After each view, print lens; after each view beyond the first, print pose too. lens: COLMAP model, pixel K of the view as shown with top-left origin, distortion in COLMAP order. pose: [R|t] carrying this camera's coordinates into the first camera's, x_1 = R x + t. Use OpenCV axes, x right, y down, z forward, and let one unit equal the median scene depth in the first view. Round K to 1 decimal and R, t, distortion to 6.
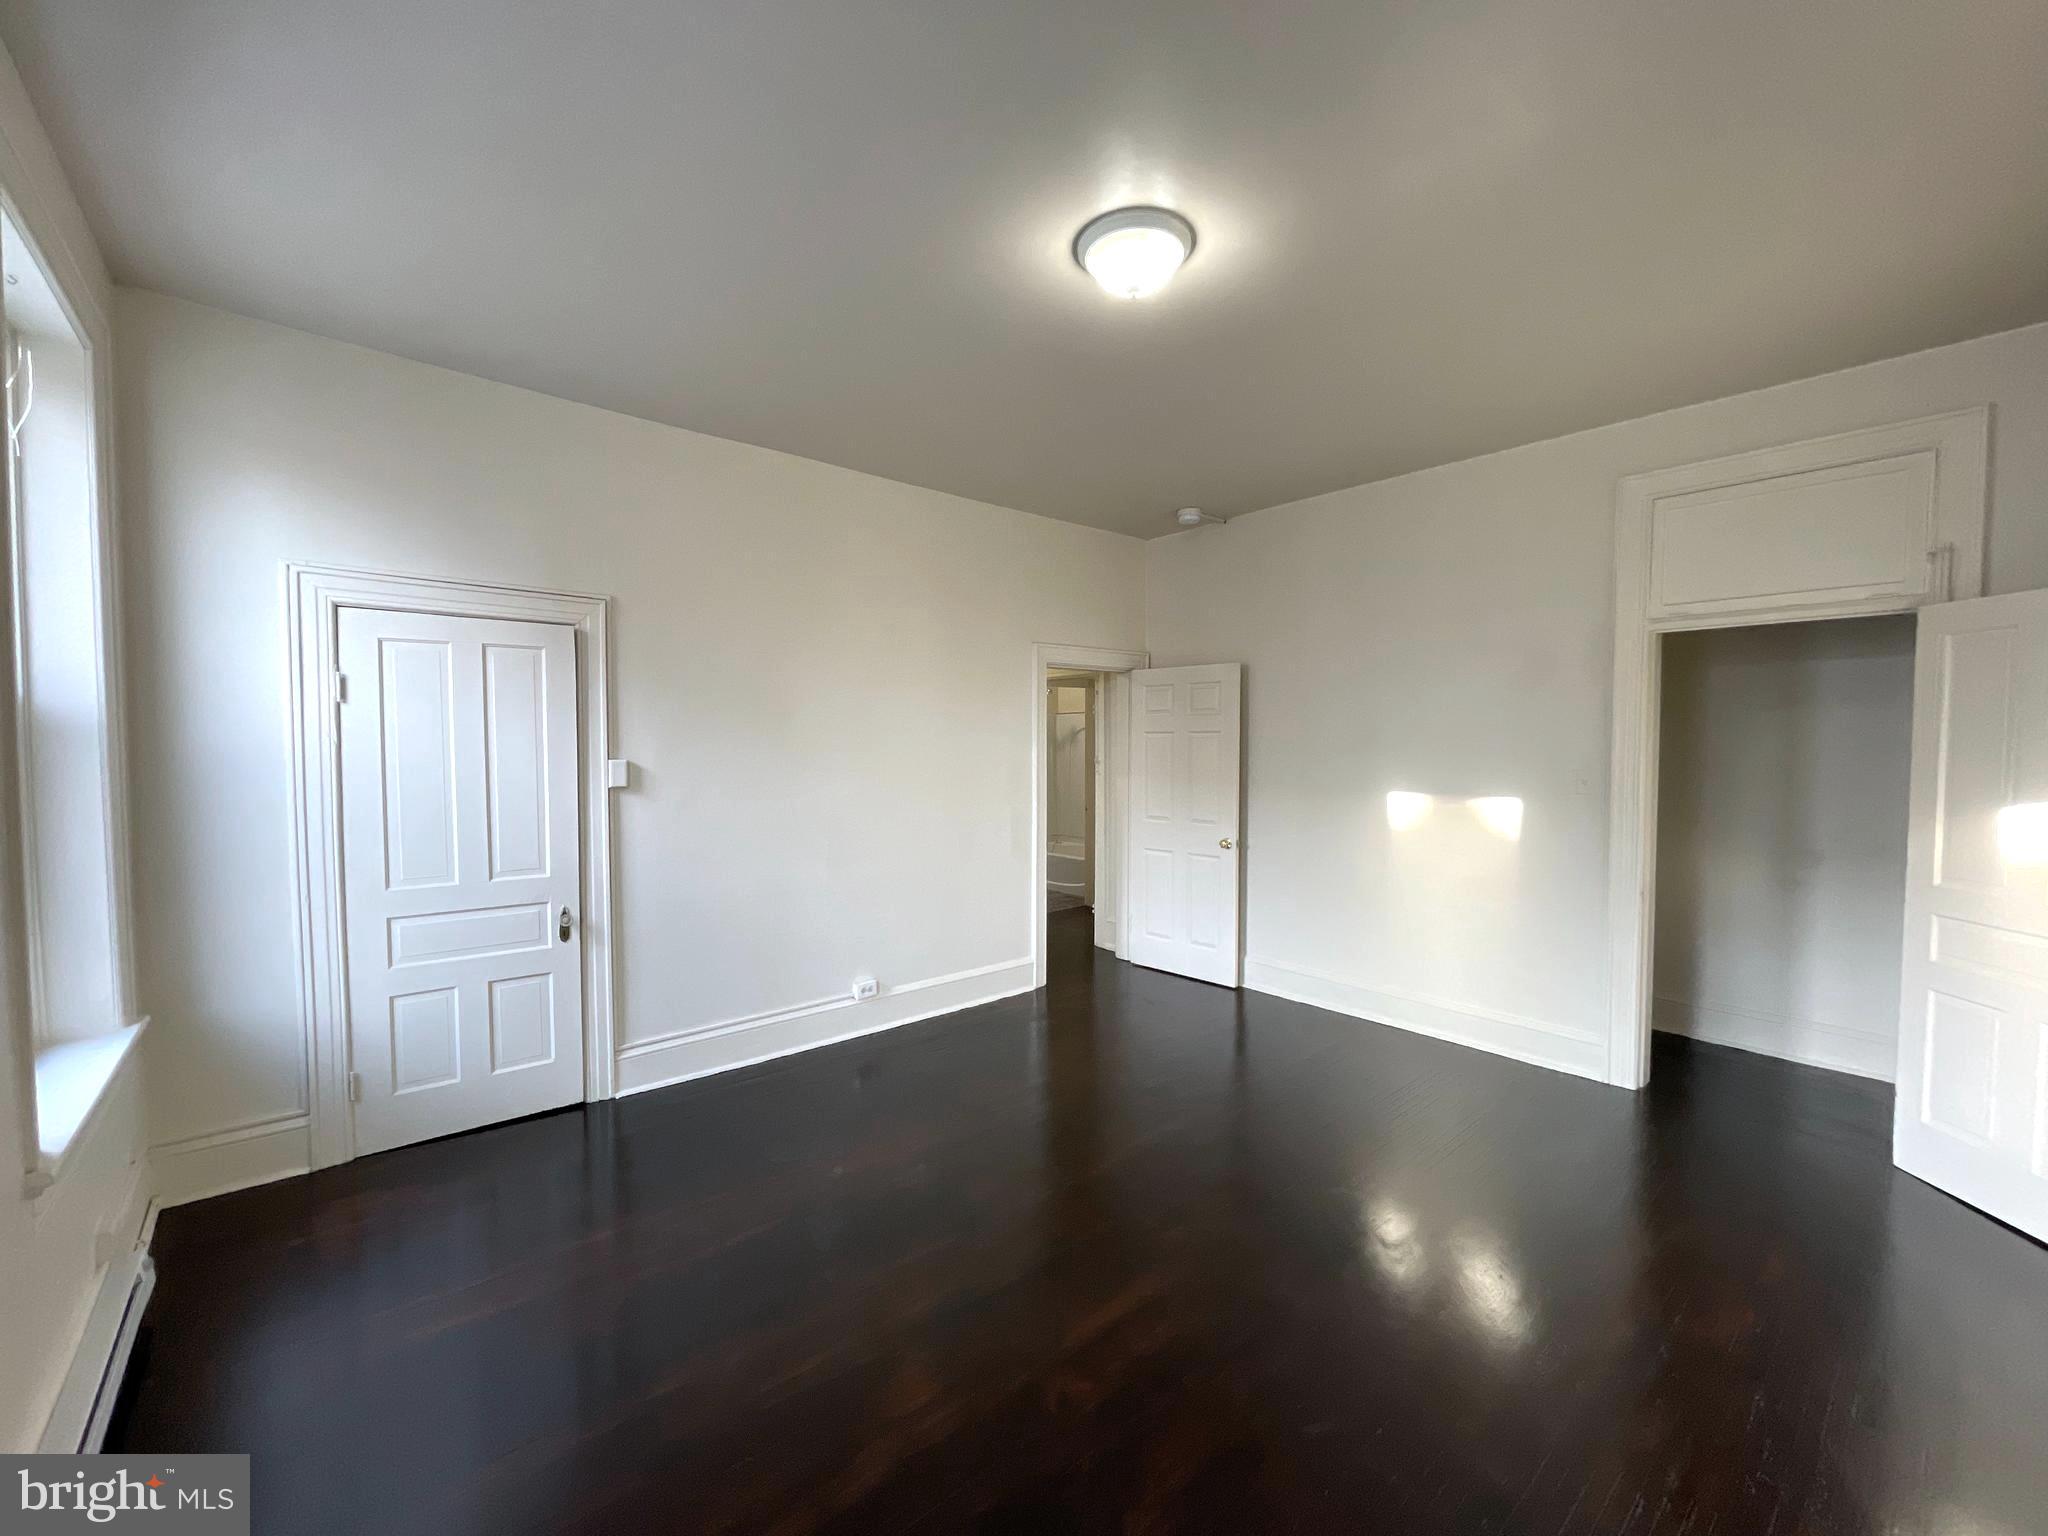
lens RADIAL K [[824.9, 0, 1024.0], [0, 824.9, 768.0], [0, 0, 1]] dist [-0.001411, -0.000099]
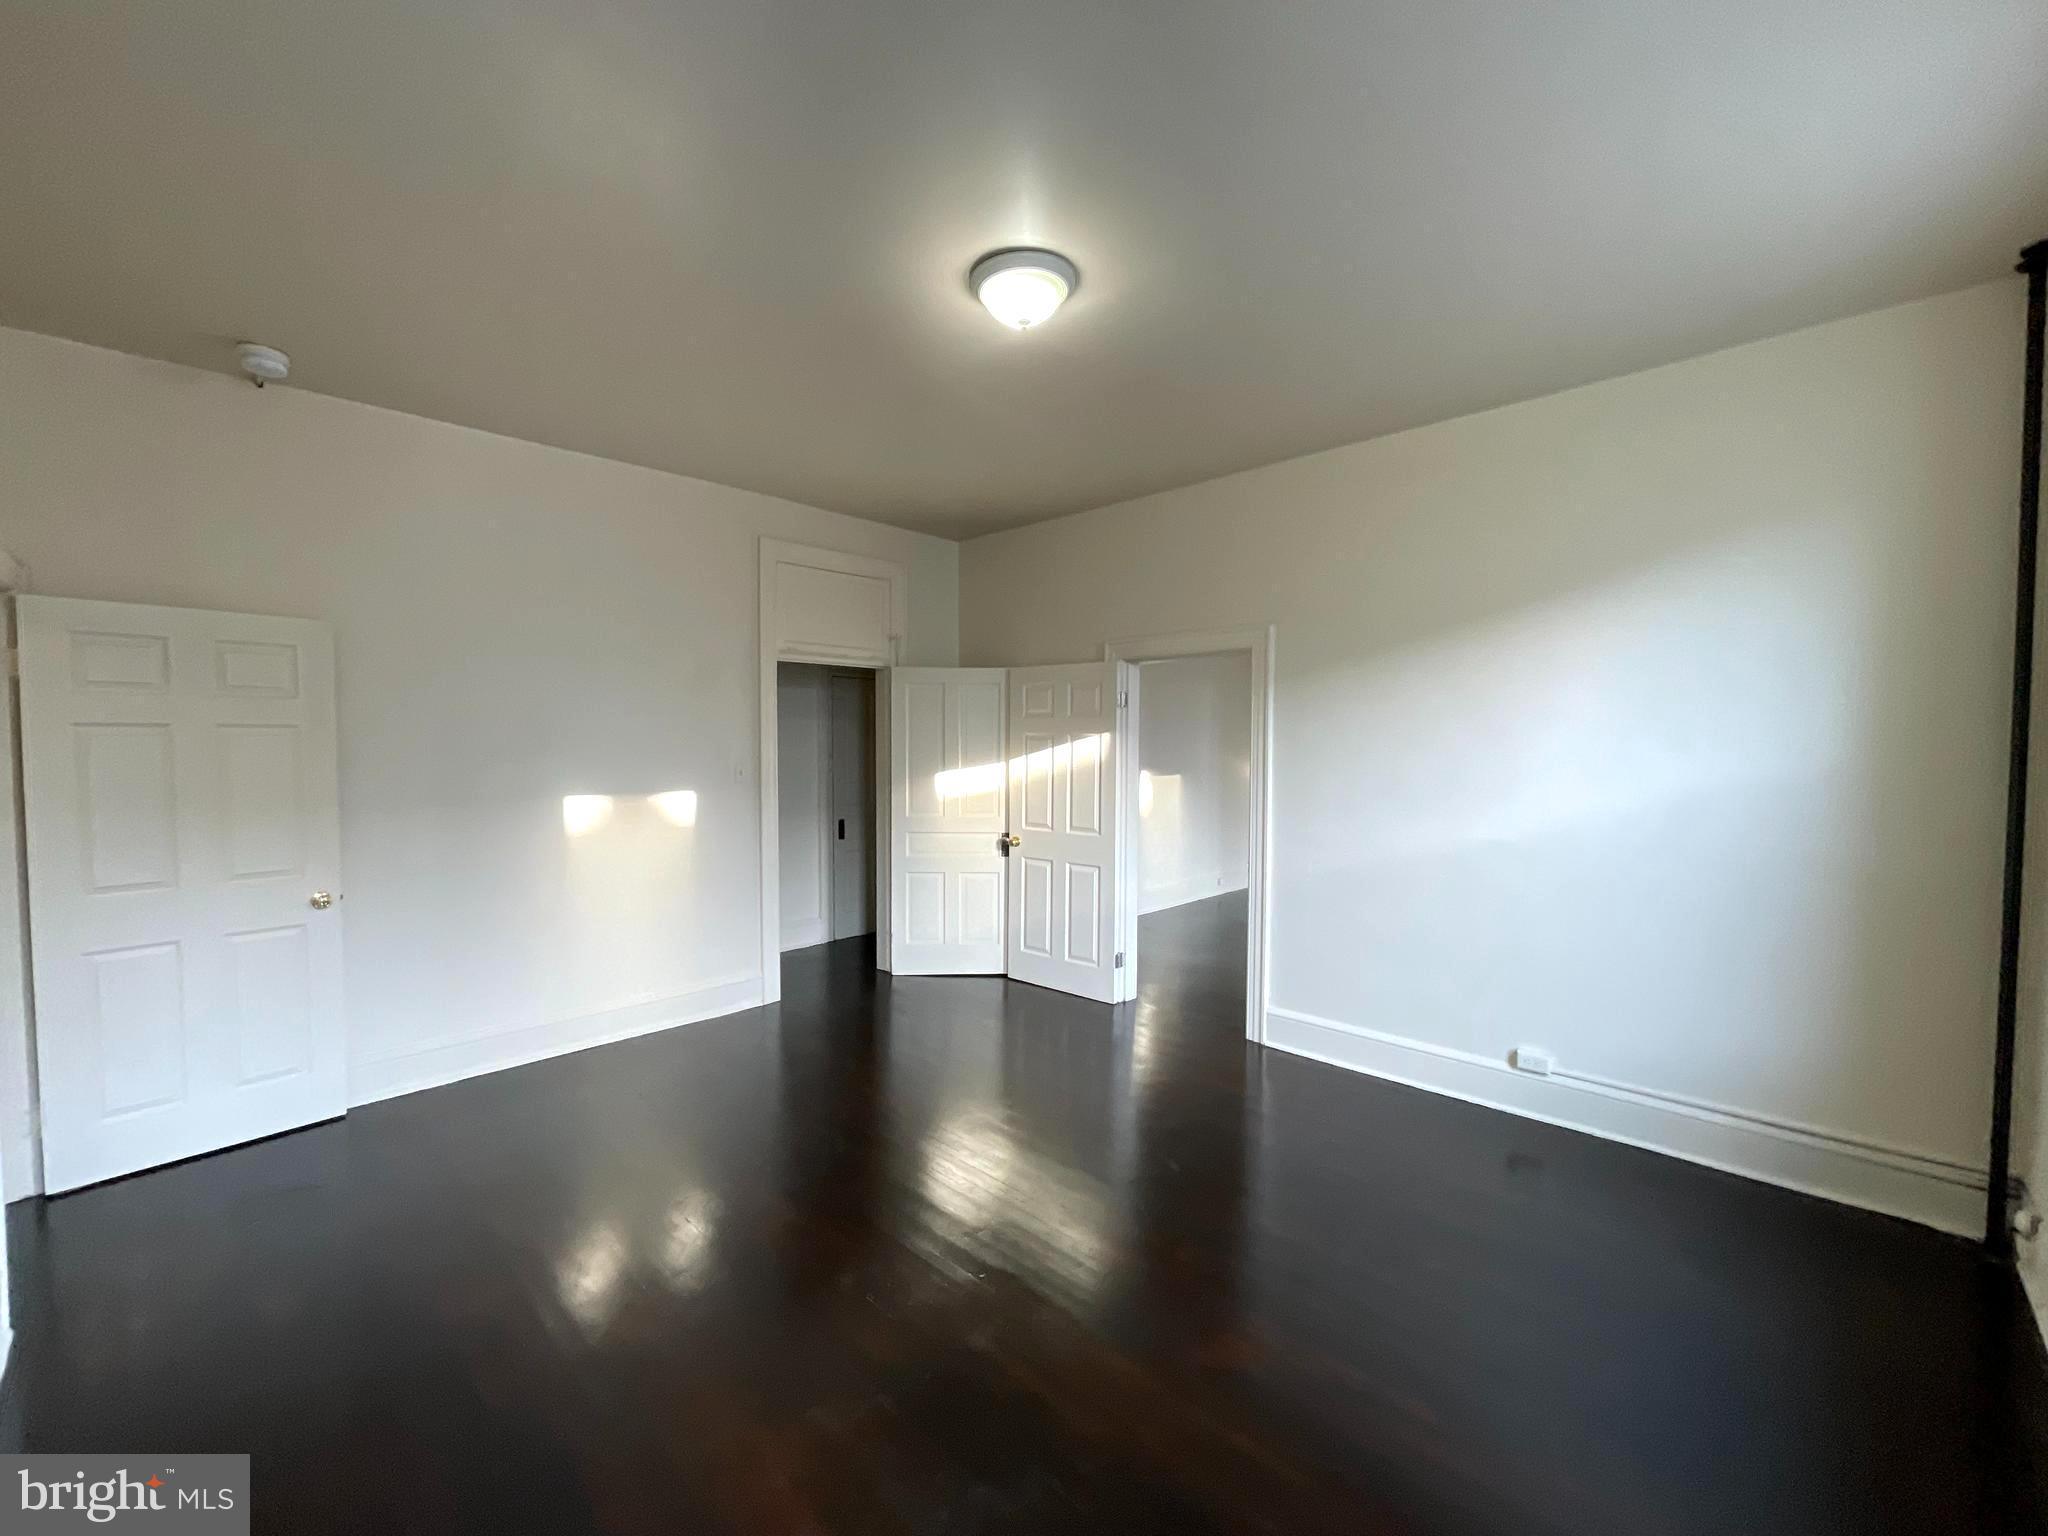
lens RADIAL K [[829.5, 0, 1024.0], [0, 829.5, 768.0], [0, 0, 1]] dist [0.000407, 0.000049]
pose [[-0.103206, -0.032499, 0.994129, -0.612985], [0.034137, 0.998762, 0.036195, -0.021047], [-0.994074, 0.037672, -0.101969, 0.707445]]
